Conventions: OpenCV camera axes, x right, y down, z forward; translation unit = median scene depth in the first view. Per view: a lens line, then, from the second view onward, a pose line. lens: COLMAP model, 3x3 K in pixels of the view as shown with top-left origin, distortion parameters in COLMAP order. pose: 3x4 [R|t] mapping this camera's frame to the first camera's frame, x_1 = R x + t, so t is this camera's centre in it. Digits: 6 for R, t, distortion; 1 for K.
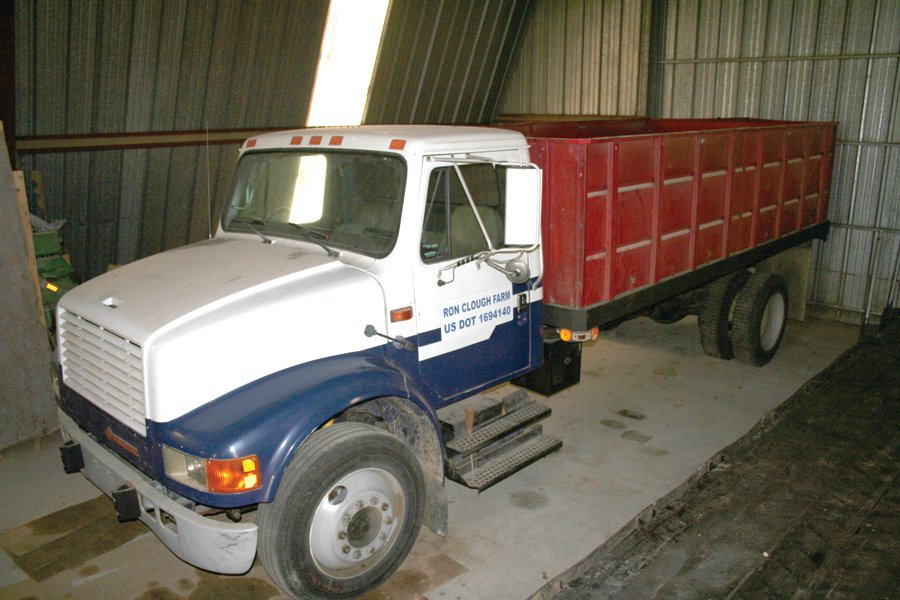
lens RADIAL K [[733.7, 0, 451.8], [0, 733.7, 318.4], [0, 0, 1]] dist [-0.127207, 0.078689]
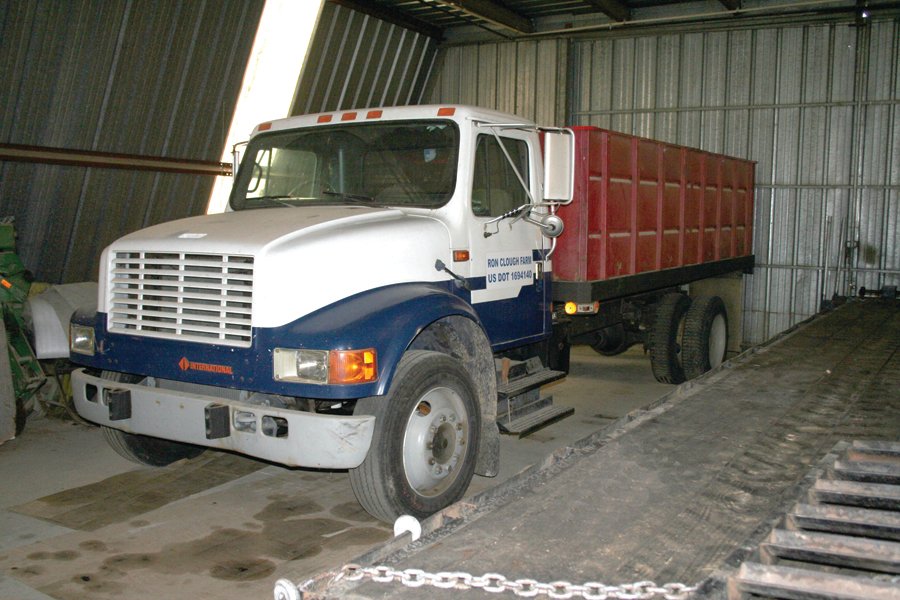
lens RADIAL K [[881.2, 0, 450.3], [0, 881.2, 312.6], [0, 0, 1]] dist [-0.115030, 0.106603]
pose [[0.978011, -0.001644, 0.208545, -0.267604], [0.036797, 0.985641, -0.164798, 0.220221], [-0.205280, 0.168848, 0.964028, -0.191025]]
